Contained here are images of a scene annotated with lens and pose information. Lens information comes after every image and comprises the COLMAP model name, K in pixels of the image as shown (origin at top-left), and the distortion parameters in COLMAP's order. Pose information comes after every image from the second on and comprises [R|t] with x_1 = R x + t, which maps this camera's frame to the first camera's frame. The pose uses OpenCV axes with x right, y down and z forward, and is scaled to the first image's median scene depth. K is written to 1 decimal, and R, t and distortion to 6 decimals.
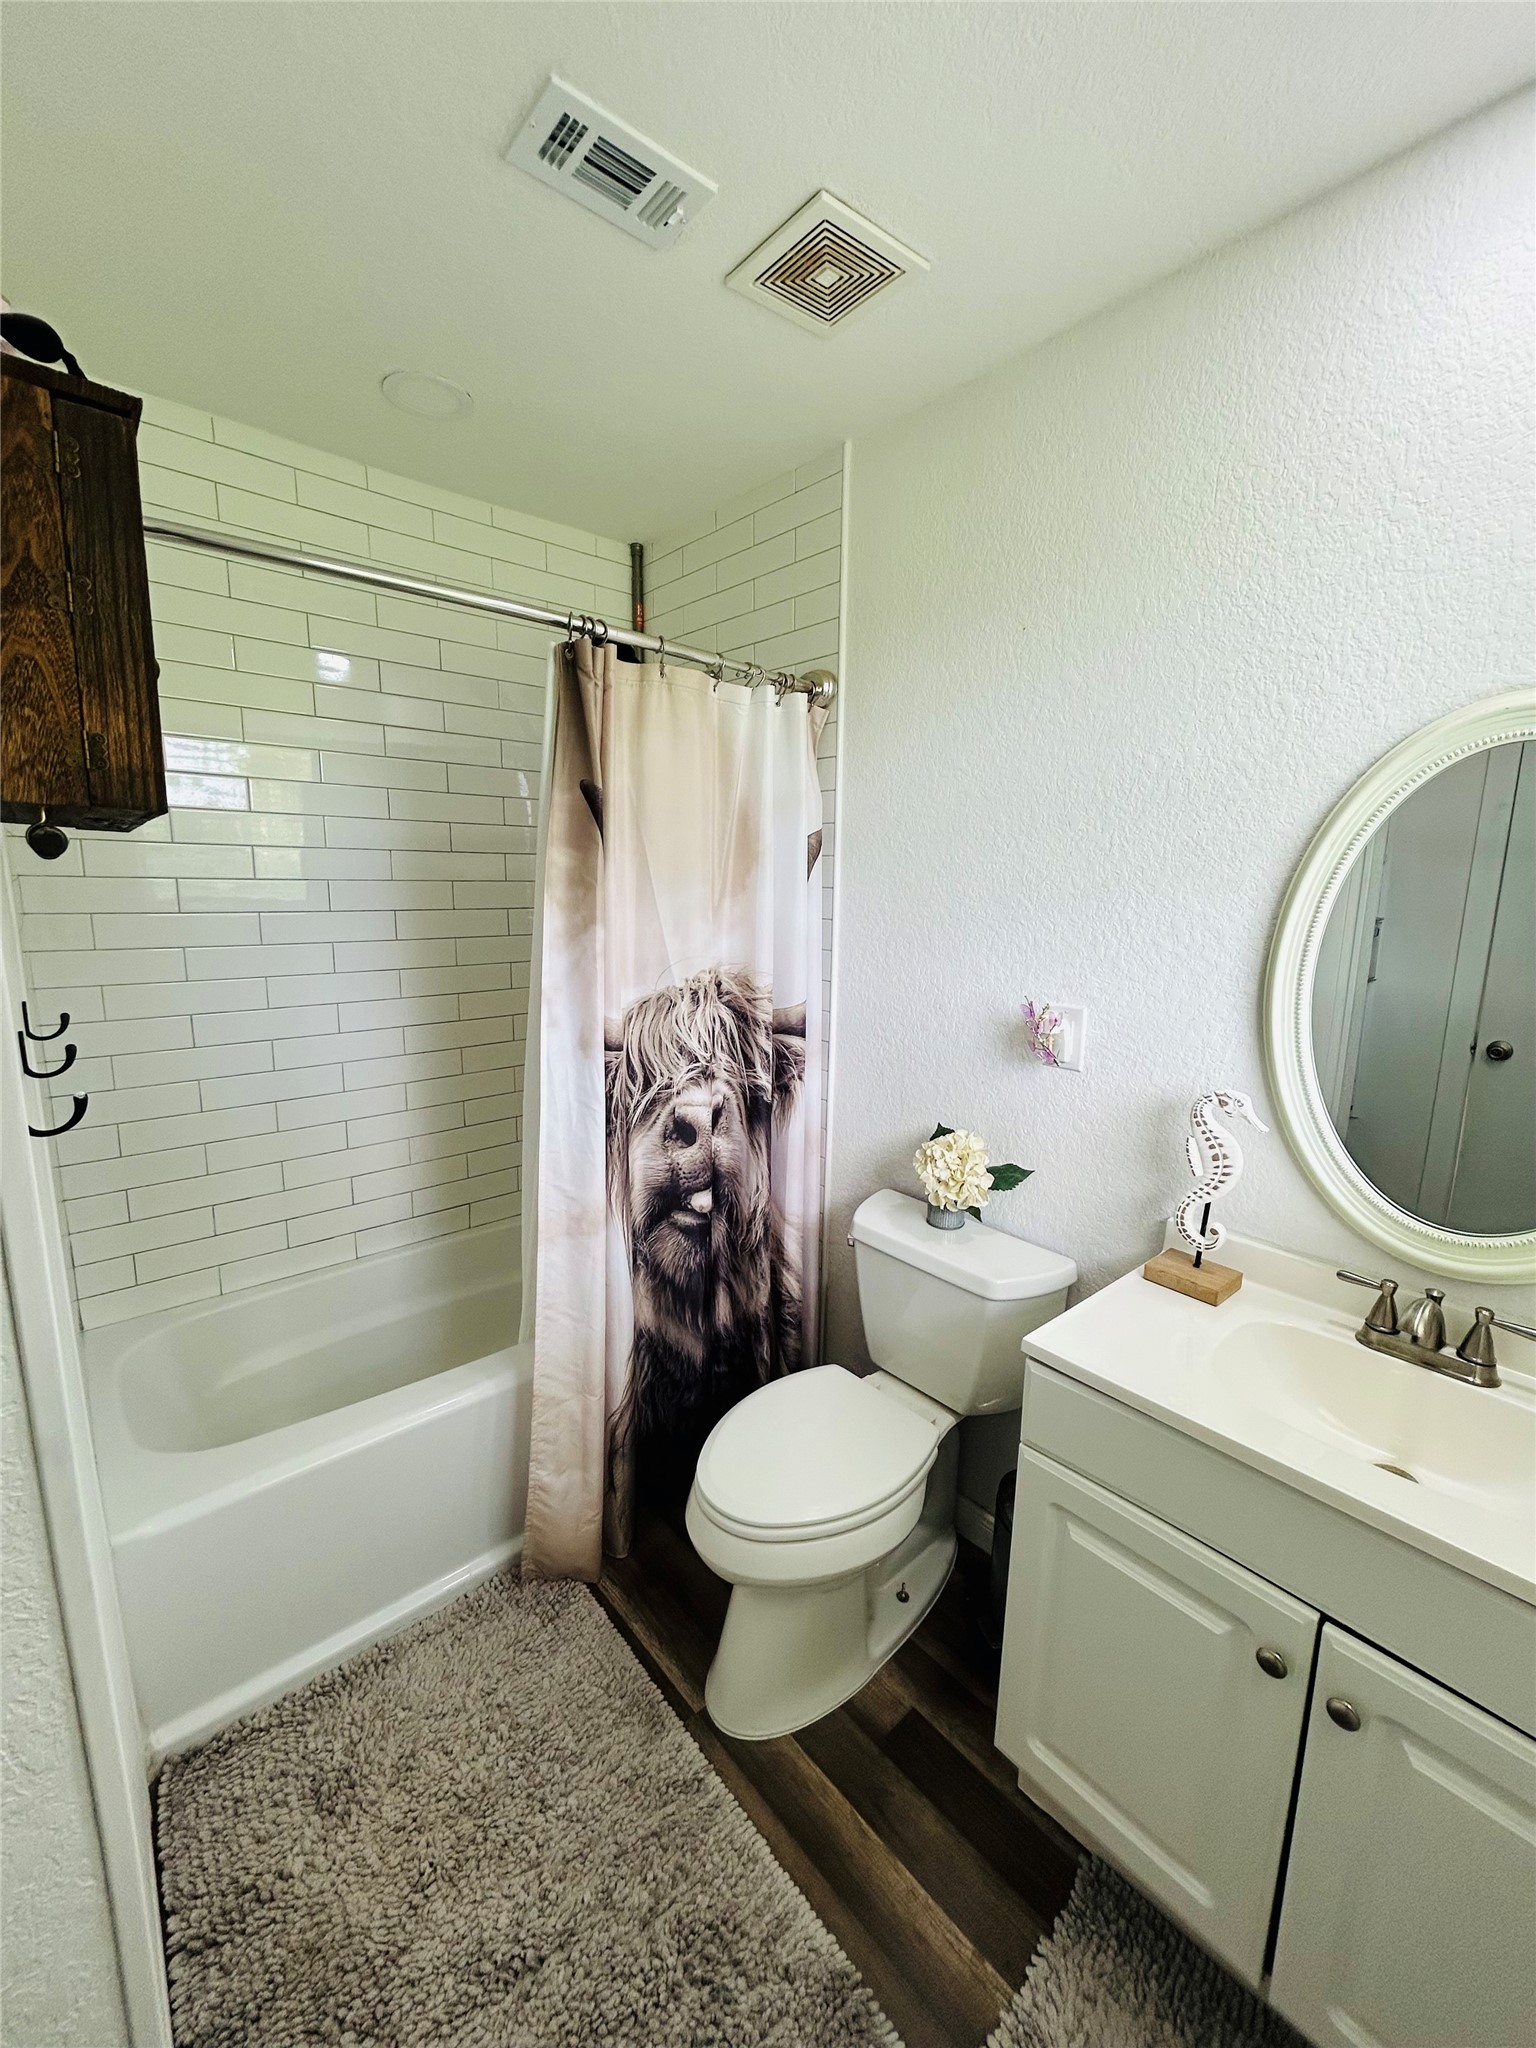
lens RADIAL K [[827.3, 0, 762.7], [0, 827.3, 1018.9], [0, 0, 1]] dist [0.001883, 0.000047]
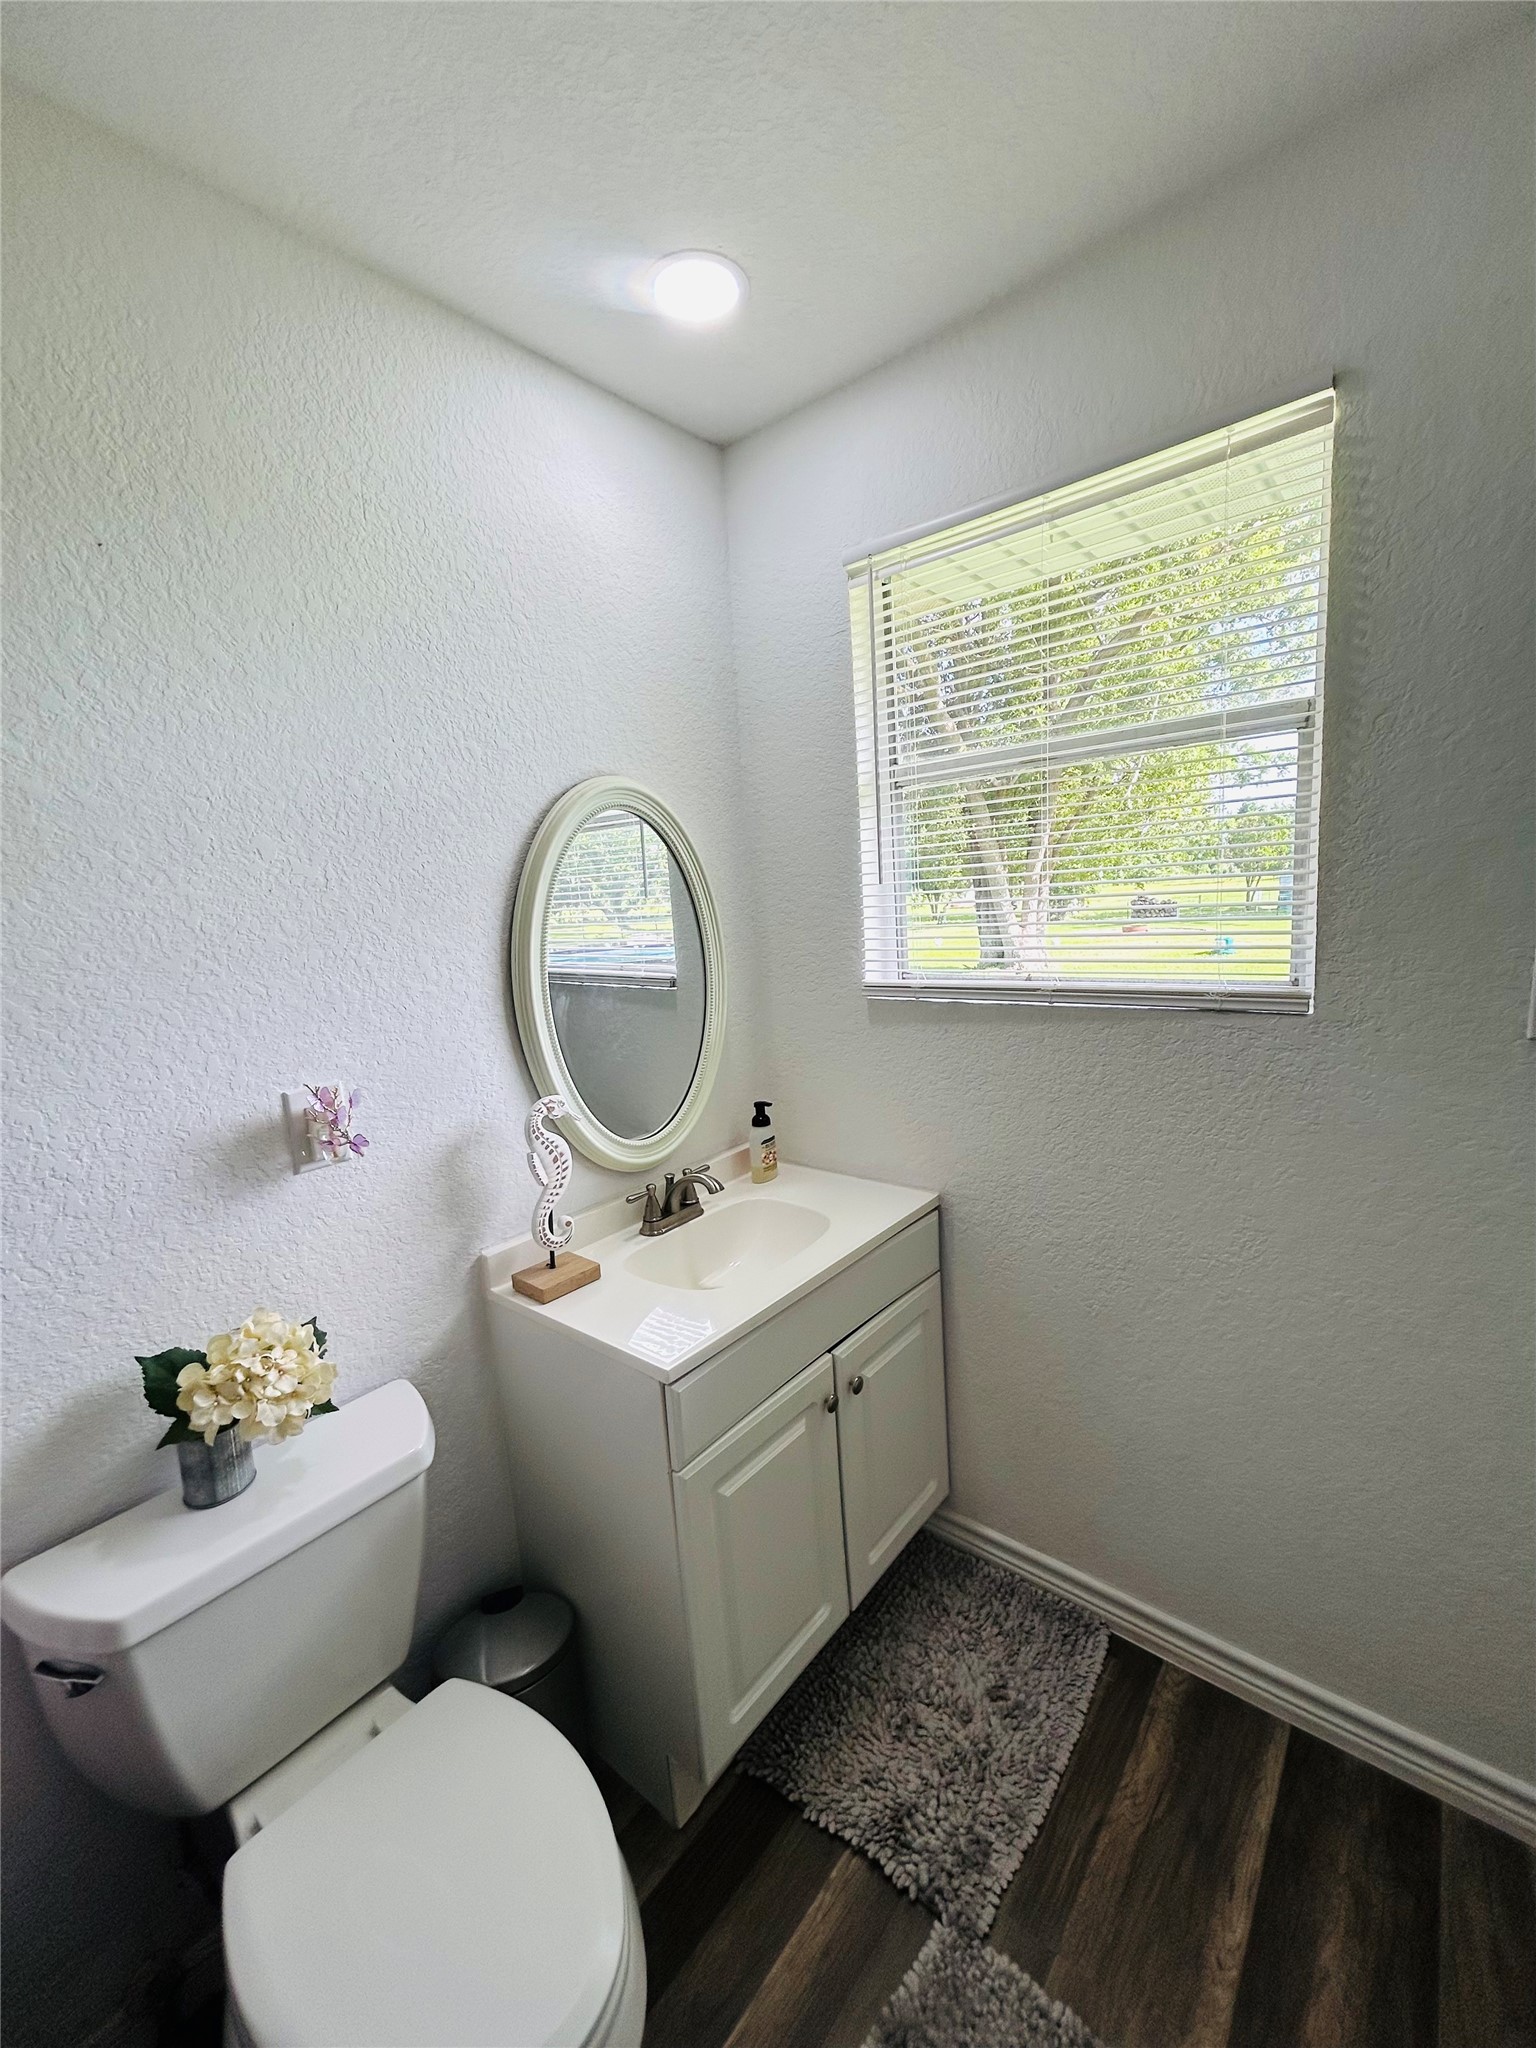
lens RADIAL K [[827.3, 0, 765.1], [0, 827.3, 1023.2], [0, 0, 1]] dist [0.001883, 0.000047]
pose [[-0.158411, -0.157373, 0.974751, -0.499507], [0.227232, 0.954907, 0.191097, -0.140633], [-0.960870, 0.251766, -0.115508, 0.758920]]
